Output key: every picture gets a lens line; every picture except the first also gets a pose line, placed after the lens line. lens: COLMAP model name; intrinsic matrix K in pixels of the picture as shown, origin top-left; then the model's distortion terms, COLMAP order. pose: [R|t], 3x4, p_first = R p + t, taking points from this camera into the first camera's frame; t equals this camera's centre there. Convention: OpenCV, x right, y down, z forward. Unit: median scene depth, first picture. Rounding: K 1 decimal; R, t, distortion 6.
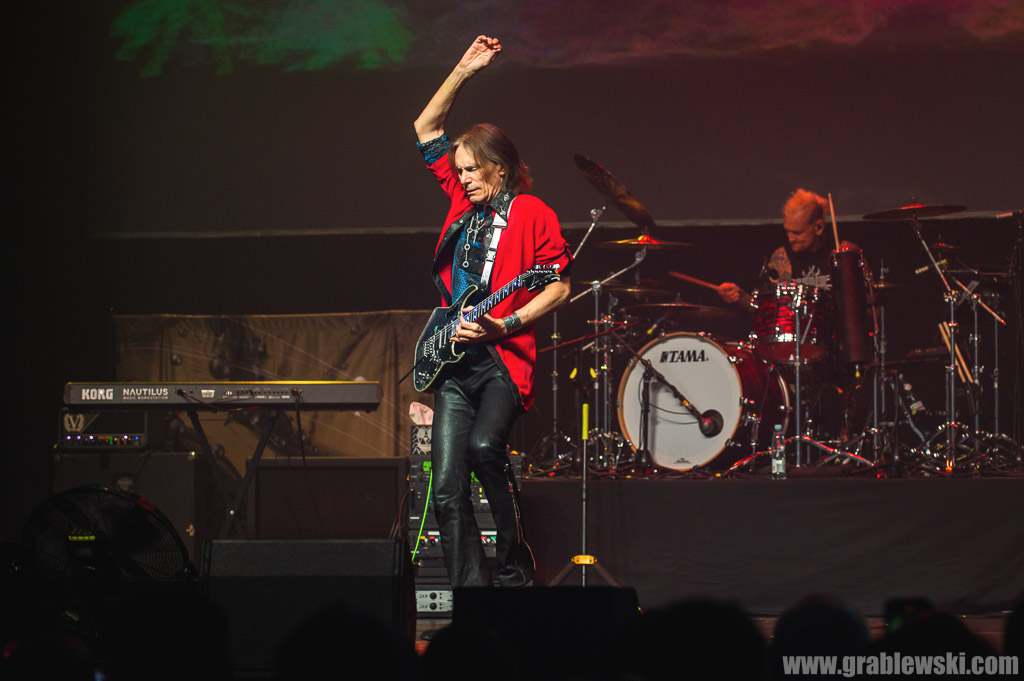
lens RADIAL K [[3556.8, 0, 512.0], [0, 3556.8, 340.5], [0, 0, 1]] dist [0.082441, 2.498578]
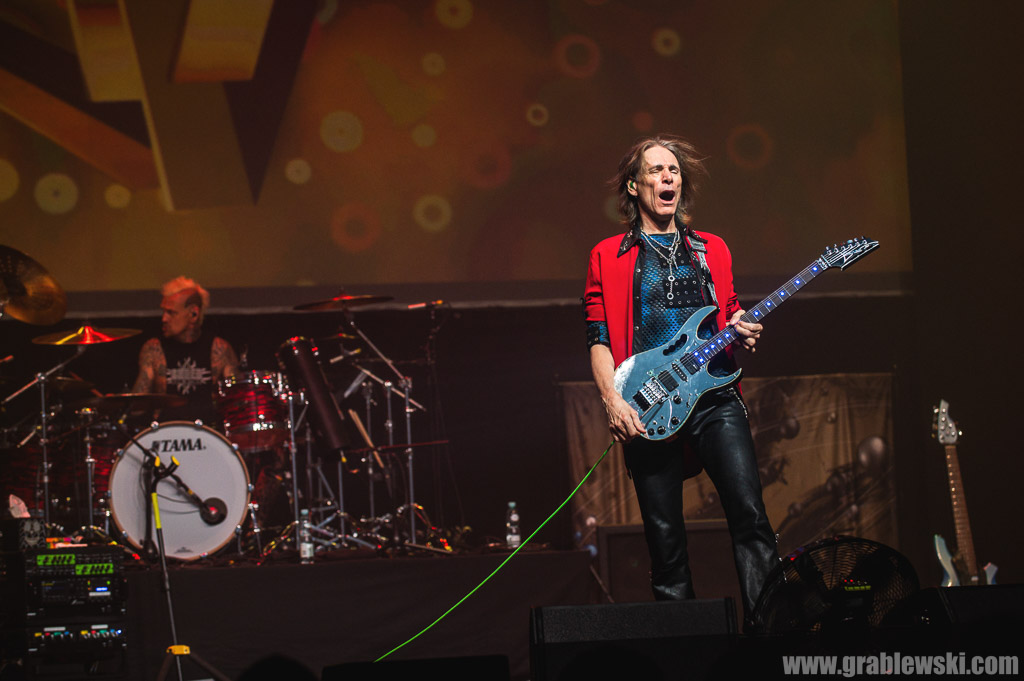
lens RADIAL K [[3556.8, 0, 512.0], [0, 3556.8, 340.5], [0, 0, 1]] dist [0.082441, 2.498578]
pose [[0.852795, -0.001795, 0.522243, -0.394097], [0.020815, 0.999316, -0.030554, 0.007530], [-0.521831, 0.036927, 0.852249, 0.100137]]
